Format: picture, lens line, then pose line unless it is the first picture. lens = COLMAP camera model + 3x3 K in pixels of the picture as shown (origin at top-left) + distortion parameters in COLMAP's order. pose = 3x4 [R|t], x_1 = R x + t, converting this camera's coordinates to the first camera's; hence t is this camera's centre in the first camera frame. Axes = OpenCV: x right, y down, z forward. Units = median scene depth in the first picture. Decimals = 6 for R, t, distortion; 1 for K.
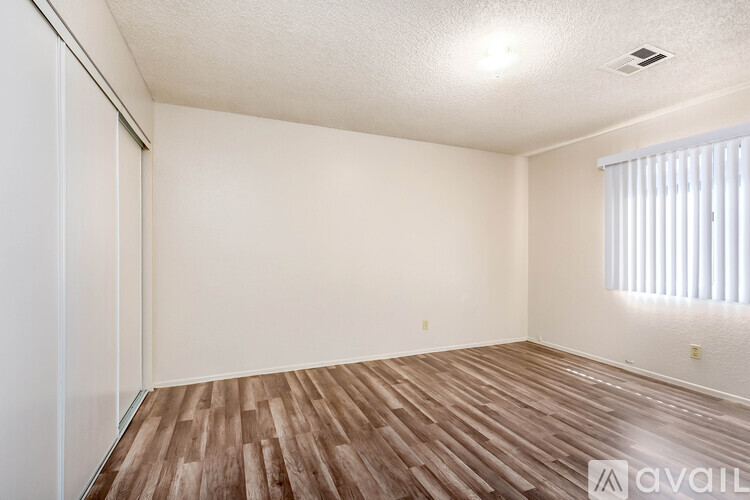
lens RADIAL K [[343.2, 0, 375.0], [0, 343.2, 250.9], [0, 0, 1]] dist [0.000139, -0.000013]
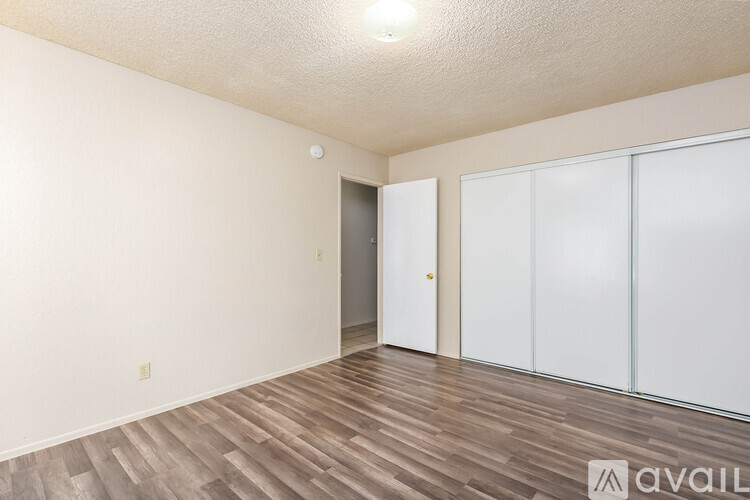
lens RADIAL K [[343.2, 0, 375.6], [0, 343.2, 252.4], [0, 0, 1]] dist [0.000139, -0.000013]
pose [[-0.902316, -0.013209, -0.430873, 0.815318], [-0.008998, 0.999890, -0.011810, 0.009371], [0.430982, -0.006780, -0.902335, 1.907293]]
